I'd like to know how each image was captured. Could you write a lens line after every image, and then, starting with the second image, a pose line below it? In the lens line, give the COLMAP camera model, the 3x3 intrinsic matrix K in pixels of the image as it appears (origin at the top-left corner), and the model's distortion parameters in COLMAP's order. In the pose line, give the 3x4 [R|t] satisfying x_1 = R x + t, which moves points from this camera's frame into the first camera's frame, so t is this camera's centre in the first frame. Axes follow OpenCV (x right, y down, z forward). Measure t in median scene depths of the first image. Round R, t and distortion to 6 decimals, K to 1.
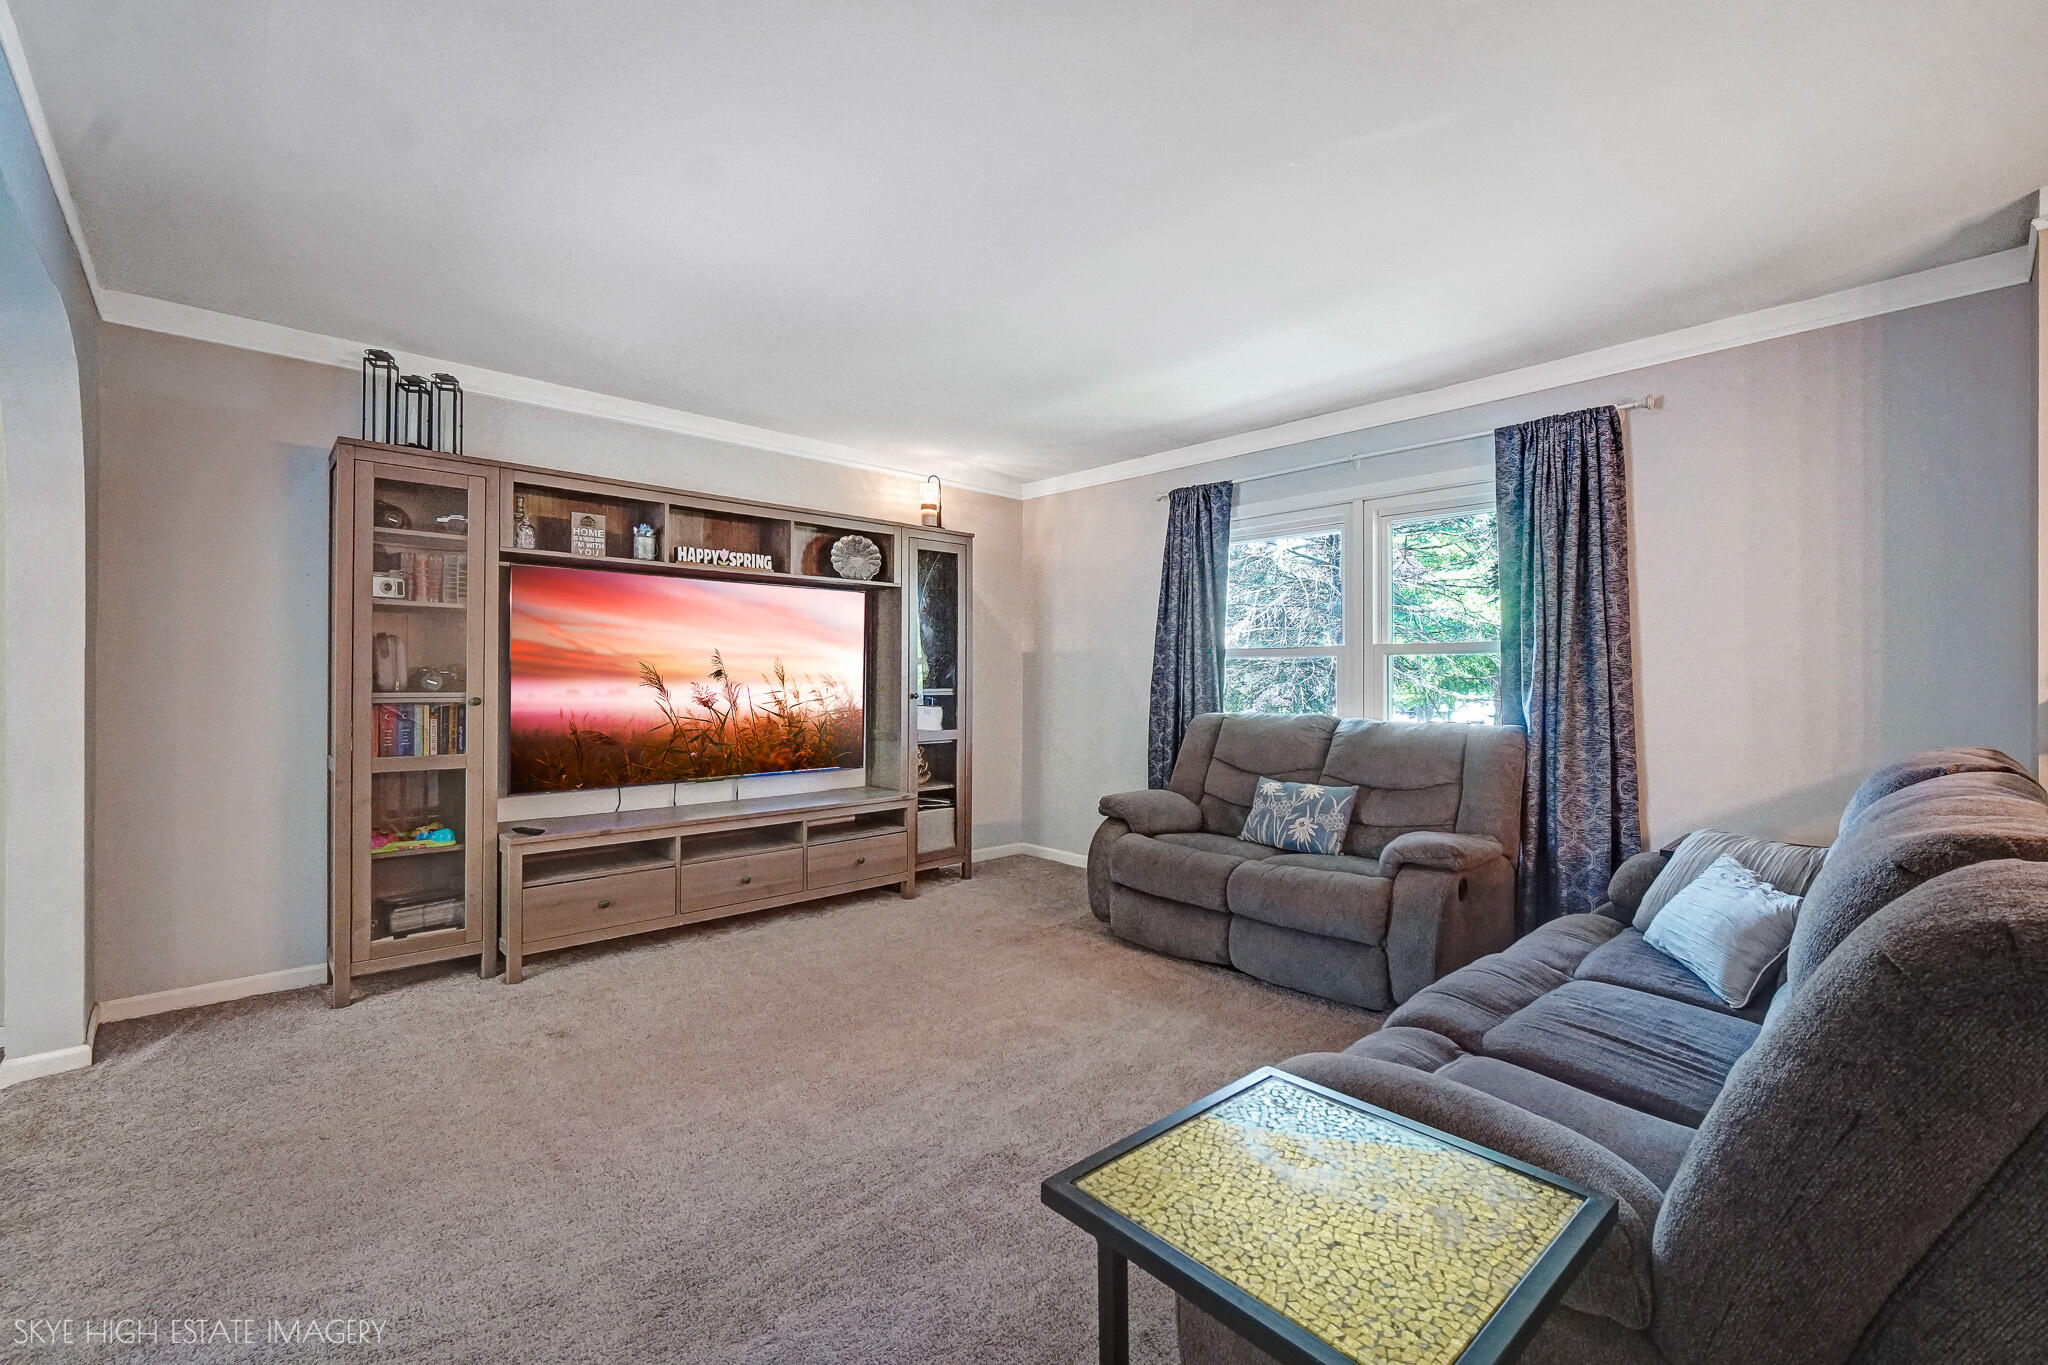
lens RADIAL K [[862.8, 0, 1030.9], [0, 862.8, 660.5], [0, 0, 1]] dist [-0.000676, -0.000161]
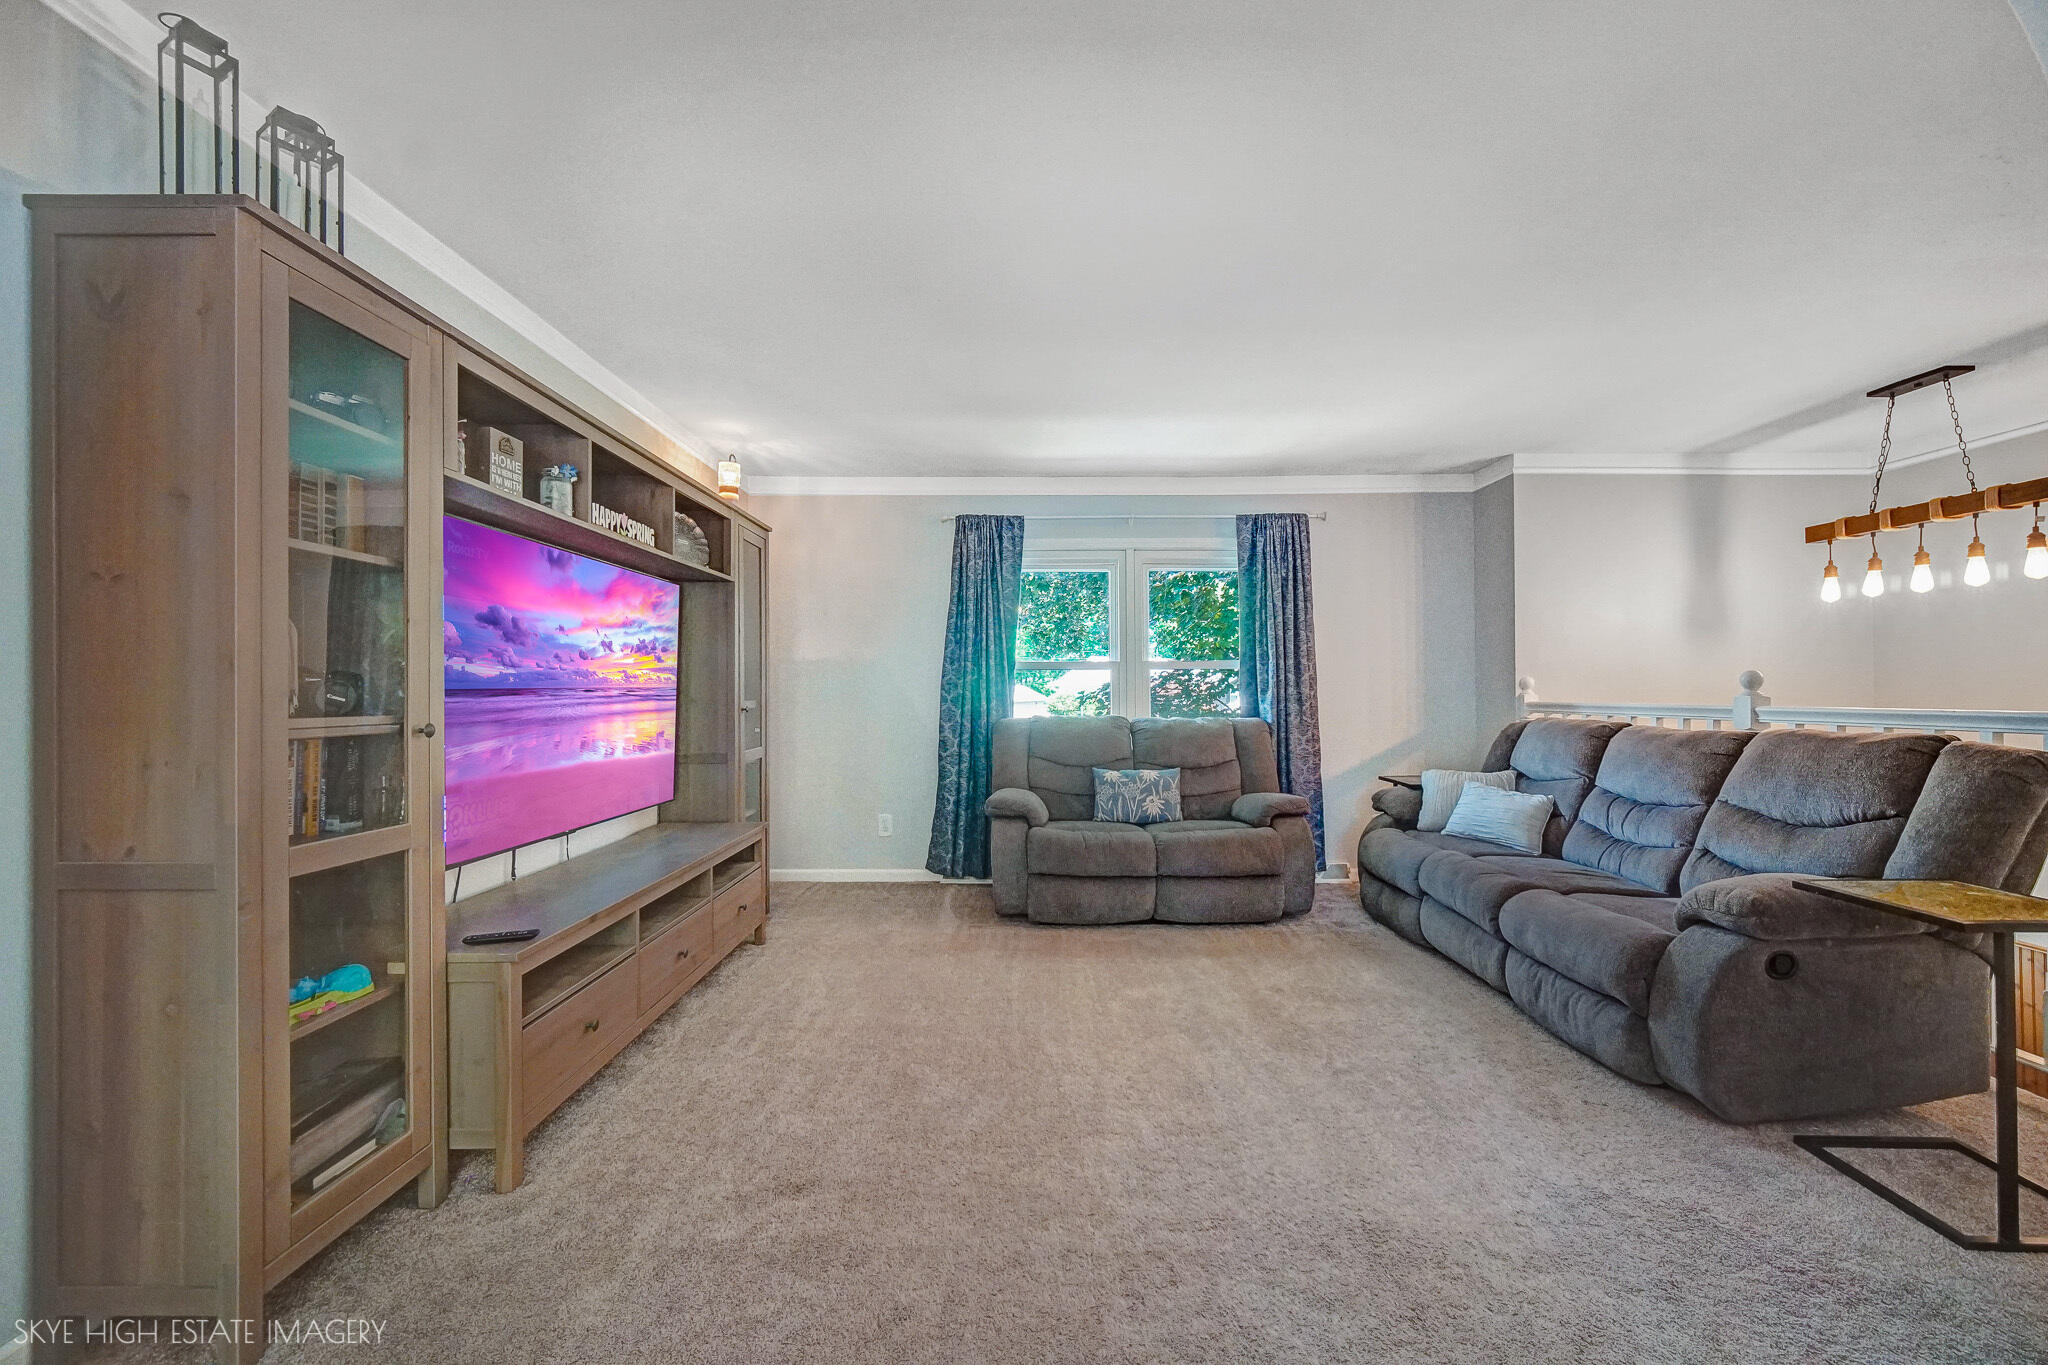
lens RADIAL K [[820.1, 0, 1021.9], [0, 820.1, 665.4], [0, 0, 1]] dist [0.000121, 0.000049]
pose [[0.691137, 0.016124, 0.722544, -0.694126], [-0.009107, 0.999866, -0.013602, 0.007695], [-0.722667, 0.002820, 0.691191, 0.300853]]
